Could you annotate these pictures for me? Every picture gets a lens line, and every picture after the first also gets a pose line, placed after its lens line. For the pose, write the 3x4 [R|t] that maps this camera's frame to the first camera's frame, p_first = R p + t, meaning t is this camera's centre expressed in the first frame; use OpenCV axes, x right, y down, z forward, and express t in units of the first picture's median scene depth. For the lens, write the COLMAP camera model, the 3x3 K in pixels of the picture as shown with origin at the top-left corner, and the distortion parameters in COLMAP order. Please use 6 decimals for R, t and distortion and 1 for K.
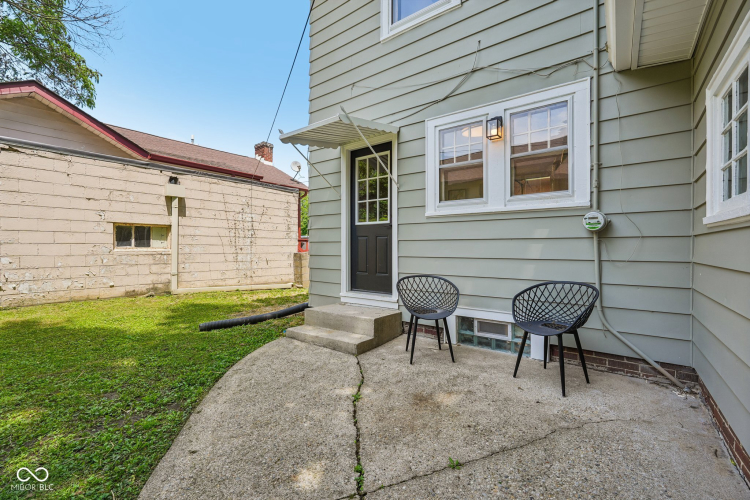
lens RADIAL K [[326.3, 0, 373.4], [0, 326.3, 250.3], [0, 0, 1]] dist [-0.008590, 0.000205]
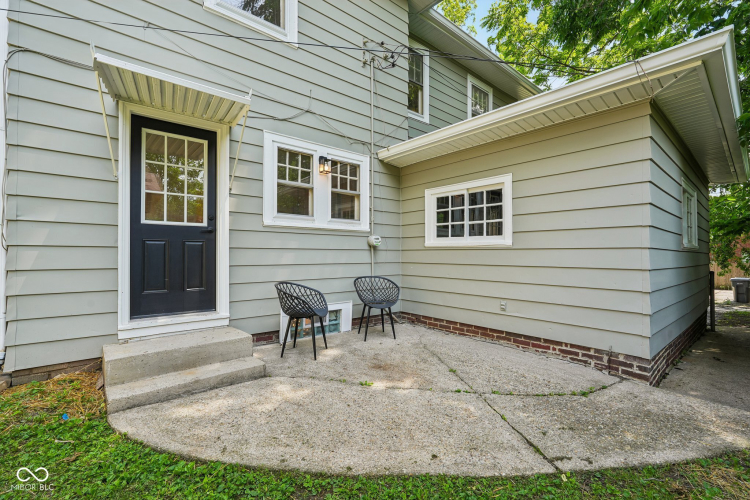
lens RADIAL K [[326.3, 0, 373.3], [0, 326.3, 250.3], [0, 0, 1]] dist [-0.008590, 0.000205]
pose [[0.227867, 0.006654, 0.973669, -0.952602], [0.000311, 0.999976, -0.006906, -0.022788], [-0.973692, 0.001876, 0.227860, 0.555598]]
